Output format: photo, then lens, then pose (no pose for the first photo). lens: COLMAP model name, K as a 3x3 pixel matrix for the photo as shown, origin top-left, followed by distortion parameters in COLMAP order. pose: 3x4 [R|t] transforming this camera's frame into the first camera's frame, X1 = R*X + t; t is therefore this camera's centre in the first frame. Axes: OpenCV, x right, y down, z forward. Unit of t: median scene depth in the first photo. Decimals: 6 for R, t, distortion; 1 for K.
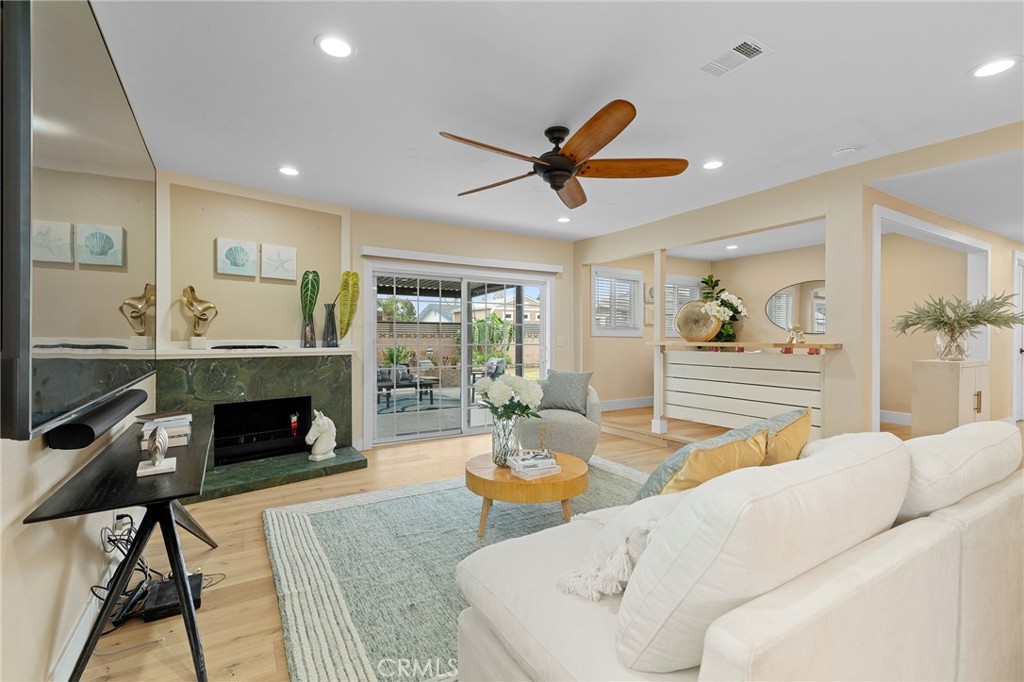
lens RADIAL K [[460.7, 0, 508.0], [0, 460.7, 345.1], [0, 0, 1]] dist [0.005802, -0.000656]
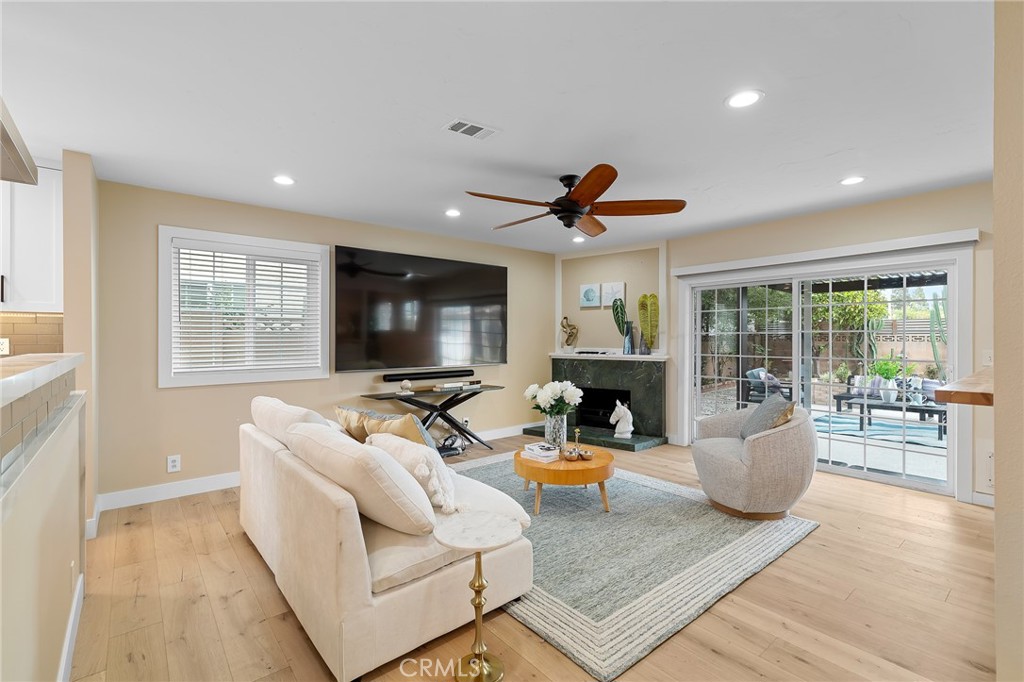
lens RADIAL K [[460.7, 0, 504.7], [0, 460.7, 335.2], [0, 0, 1]] dist [0.005802, -0.000656]
pose [[0.137508, -0.005392, -0.990486, 0.885034], [-0.011332, 0.999911, -0.007017, -0.038361], [0.990436, 0.012189, 0.137435, 0.475617]]
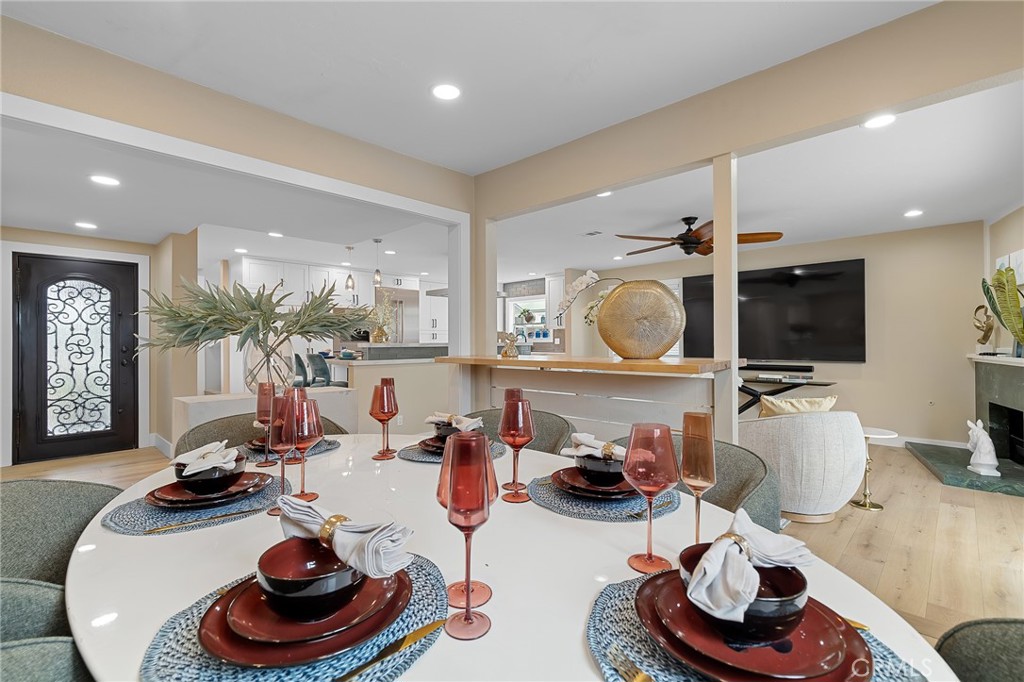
lens RADIAL K [[460.7, 0, 508.2], [0, 460.7, 341.5], [0, 0, 1]] dist [0.005802, -0.000656]
pose [[-0.967599, 0.004466, -0.252453, 0.794423], [0.001270, 0.999917, 0.012819, -0.040073], [0.252489, 0.012083, -0.967524, 1.691105]]
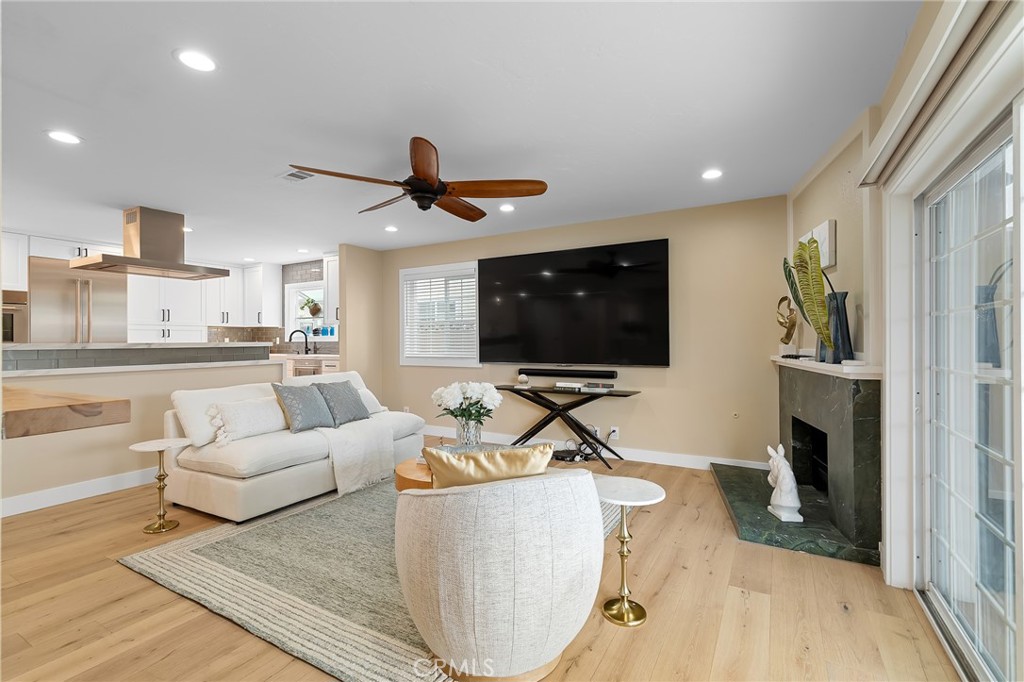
lens RADIAL K [[460.7, 0, 509.4], [0, 460.7, 340.7], [0, 0, 1]] dist [0.005802, -0.000656]
pose [[-0.876615, 0.005317, -0.481163, 0.316317], [-0.001431, 0.999906, 0.013655, -0.036003], [0.481190, 0.012659, -0.876525, 1.432348]]
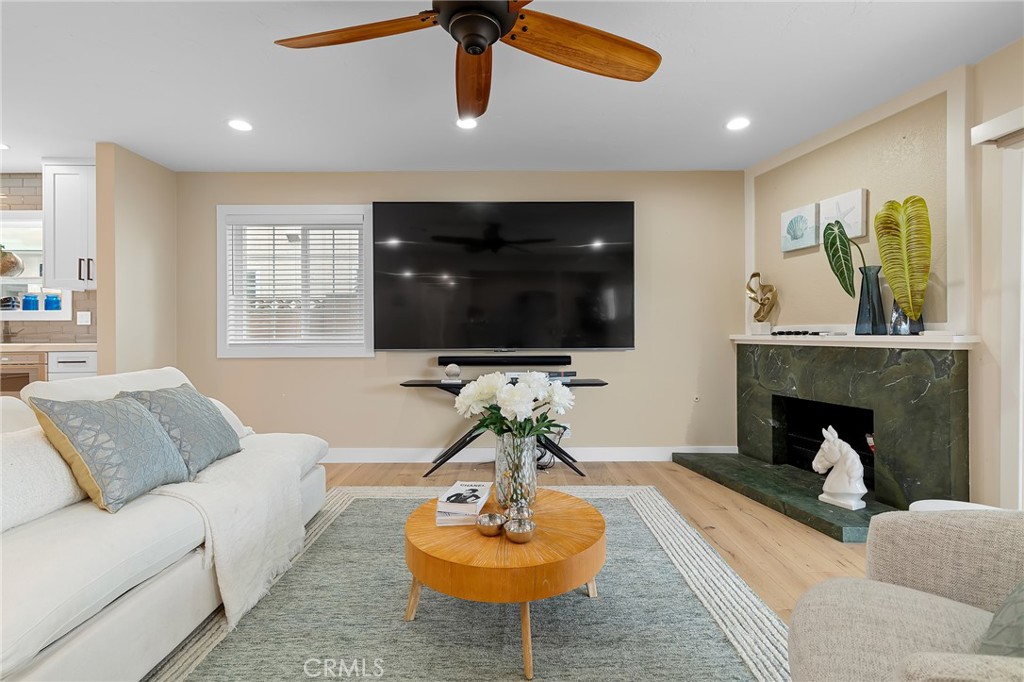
lens RADIAL K [[460.7, 0, 506.4], [0, 460.7, 332.7], [0, 0, 1]] dist [0.005802, -0.000656]
pose [[-0.517394, -0.000120, -0.855748, 0.407814], [-0.008712, 0.999949, 0.005127, 0.003512], [0.855703, 0.010108, -0.517368, 0.937143]]
